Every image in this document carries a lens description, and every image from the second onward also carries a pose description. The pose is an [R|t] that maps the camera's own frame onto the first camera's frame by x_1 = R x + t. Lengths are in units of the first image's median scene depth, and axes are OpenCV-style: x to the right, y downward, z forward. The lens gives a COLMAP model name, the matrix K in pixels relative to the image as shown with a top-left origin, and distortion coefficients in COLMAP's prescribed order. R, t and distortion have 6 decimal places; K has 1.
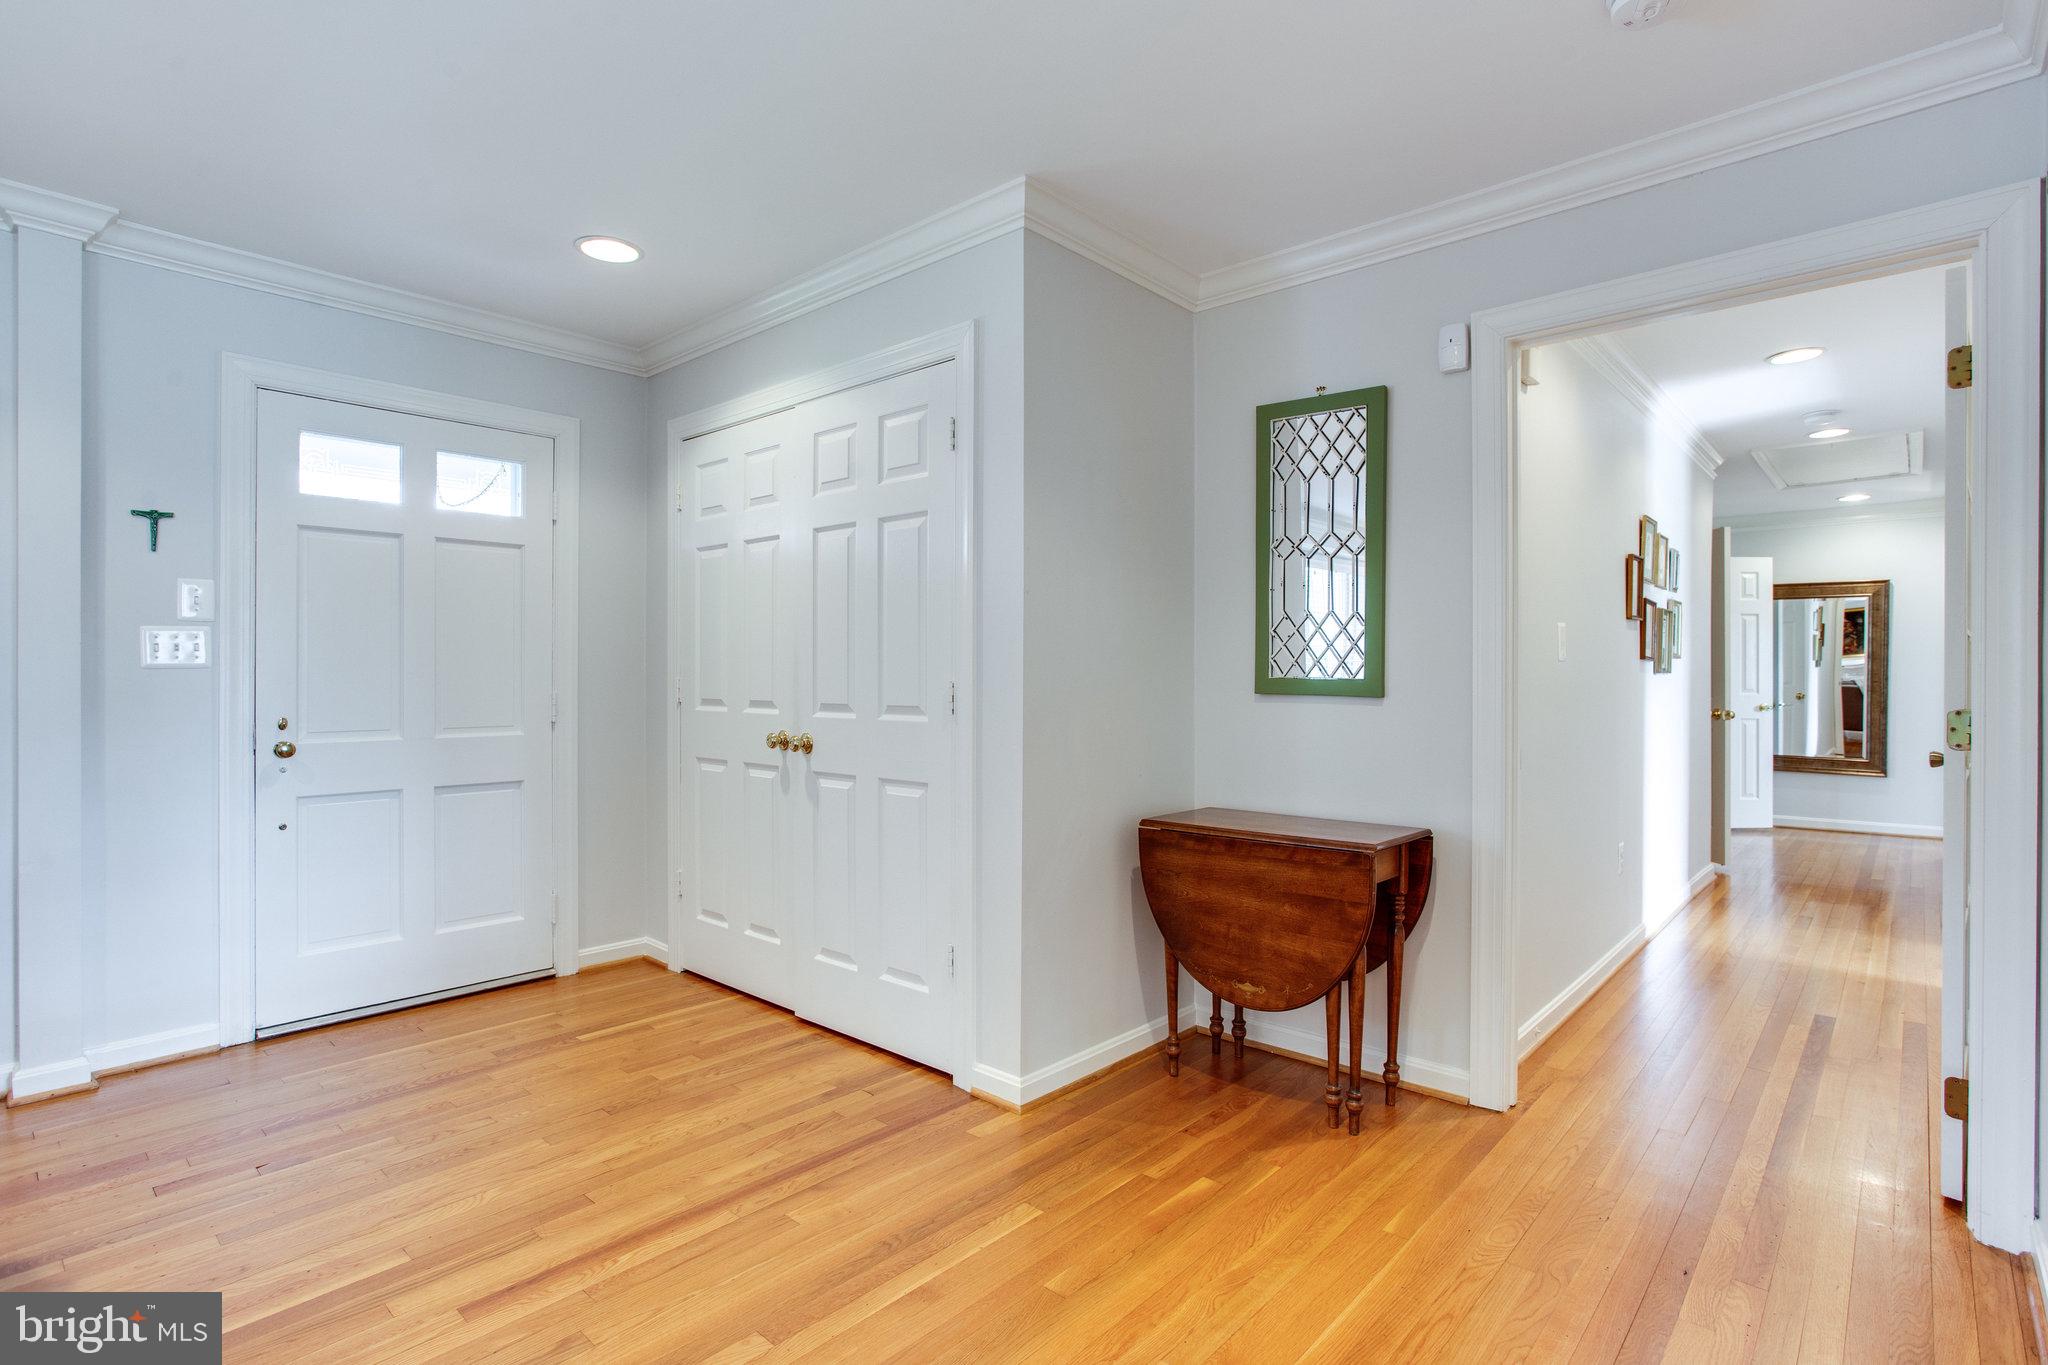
lens RADIAL K [[1005.1, 0, 1039.6], [0, 1005.1, 675.6], [0, 0, 1]] dist [-0.064379, 0.024464]
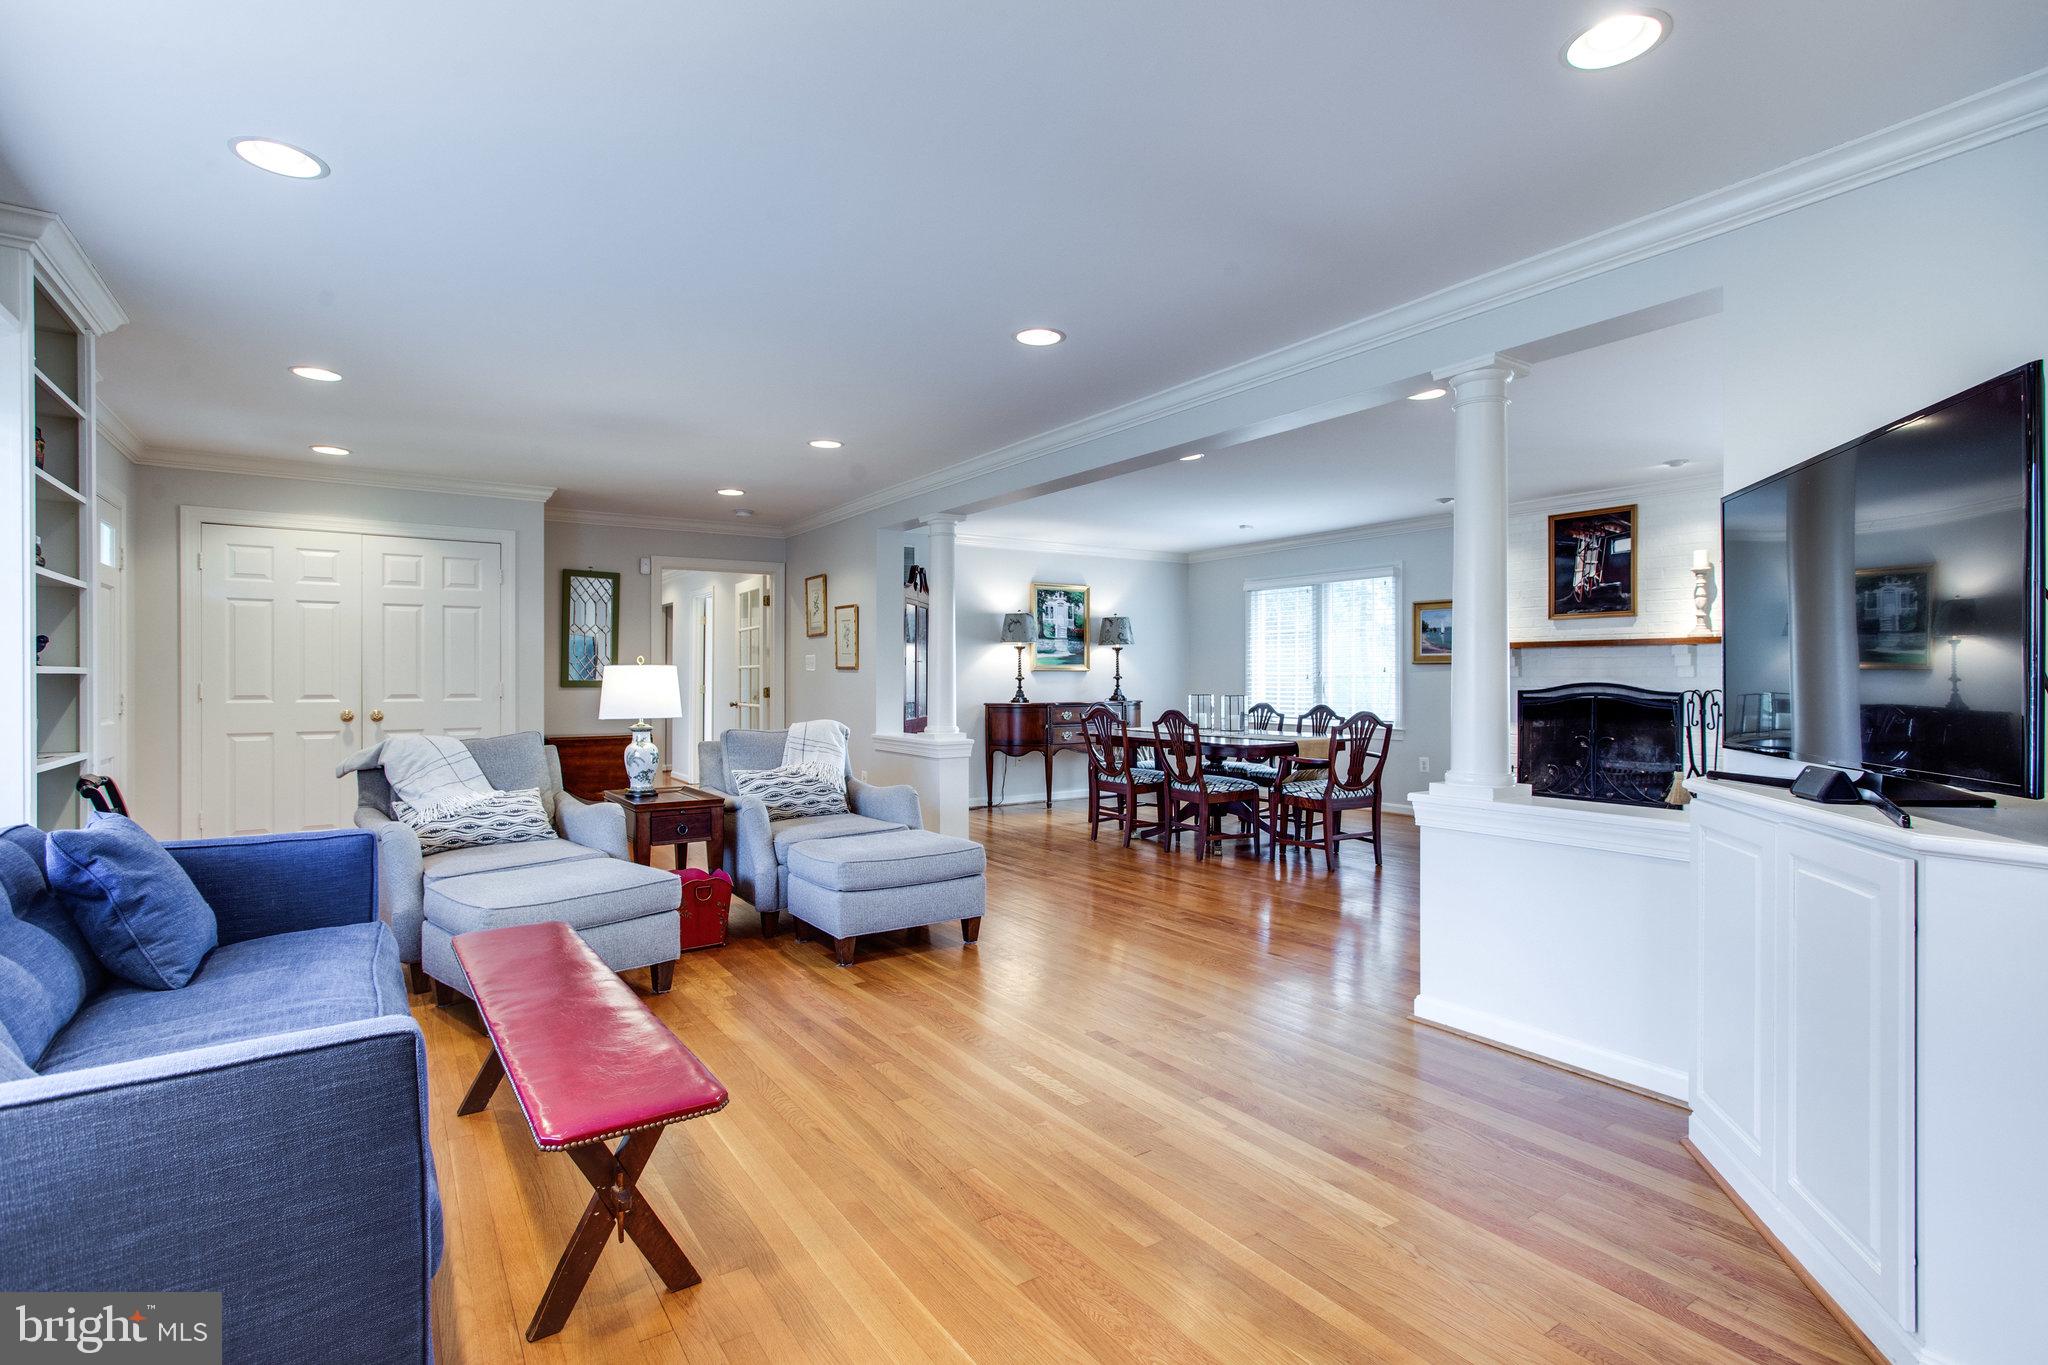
lens RADIAL K [[1005.1, 0, 1039.6], [0, 1005.1, 675.6], [0, 0, 1]] dist [-0.064379, 0.024464]
pose [[0.237307, 0.000854, 0.971434, -1.914867], [0.000631, 0.999999, -0.001033, -0.006643], [-0.971435, 0.000858, 0.237306, -0.727139]]
